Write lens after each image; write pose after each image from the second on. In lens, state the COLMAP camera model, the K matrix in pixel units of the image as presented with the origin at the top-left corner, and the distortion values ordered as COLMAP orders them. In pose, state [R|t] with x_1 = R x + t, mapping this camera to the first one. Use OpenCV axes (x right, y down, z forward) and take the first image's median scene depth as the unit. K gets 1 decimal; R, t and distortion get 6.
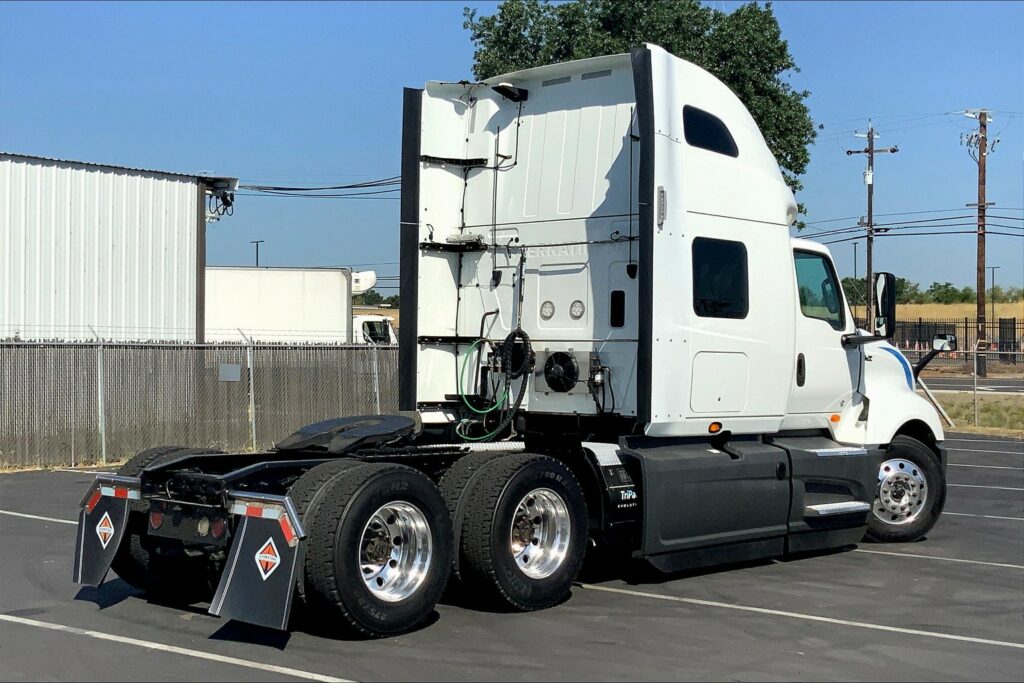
lens RADIAL K [[1487.2, 0, 512.0], [0, 1487.2, 341.5], [0, 0, 1]] dist [0.118347, 0.047989]
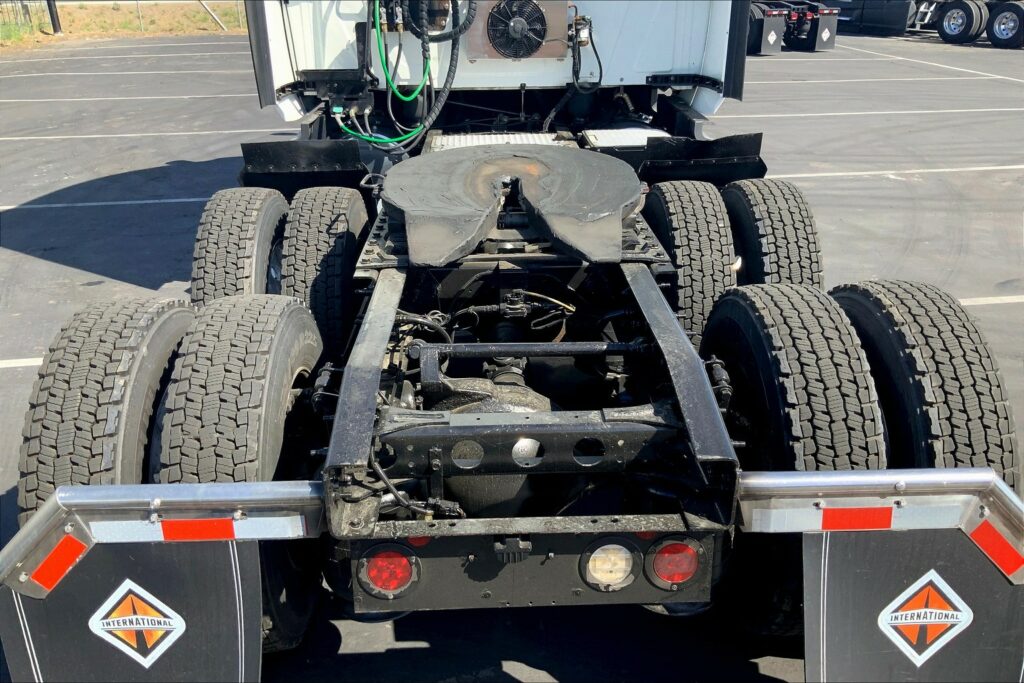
lens RADIAL K [[842.5, 0, 512.0], [0, 842.5, 341.5], [0, 0, 1]] dist [0.091558, -0.192572]
pose [[0.710529, -0.297351, 0.637754, -0.253768], [0.012123, 0.911367, 0.411415, -0.009085], [-0.703563, -0.284591, 0.651158, 0.672885]]
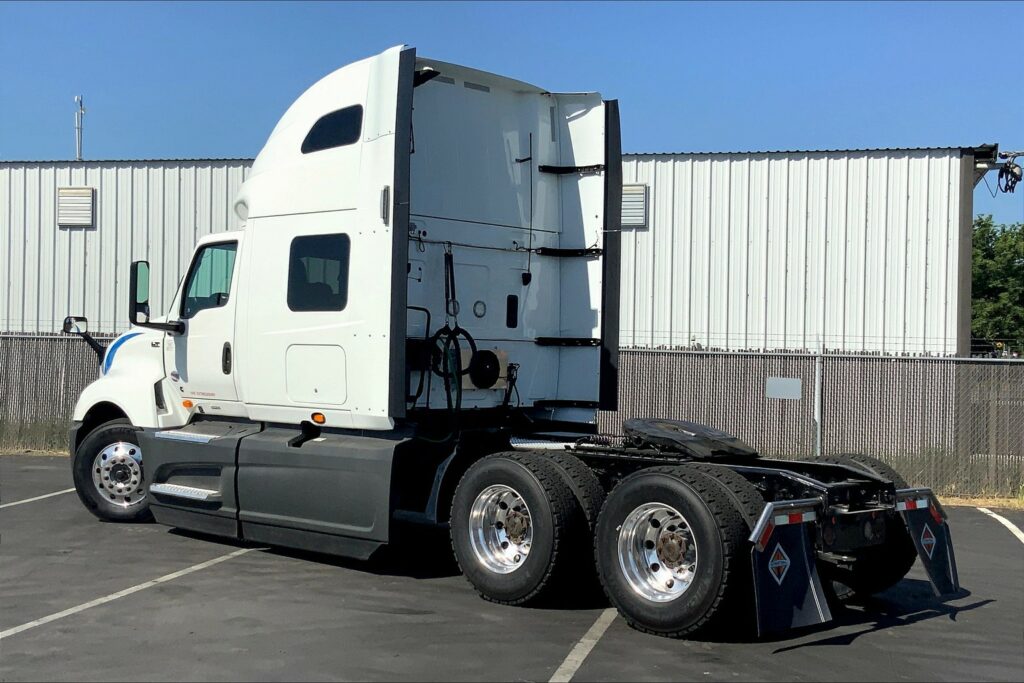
lens RADIAL K [[1302.5, 0, 512.0], [0, 1302.5, 341.5], [0, 0, 1]] dist [0.078580, -0.001588]
pose [[0.011178, -0.001442, 0.999936, -0.842604], [-0.032100, 0.999483, 0.001800, -0.001346], [-0.999422, -0.032118, 0.011126, 0.931227]]
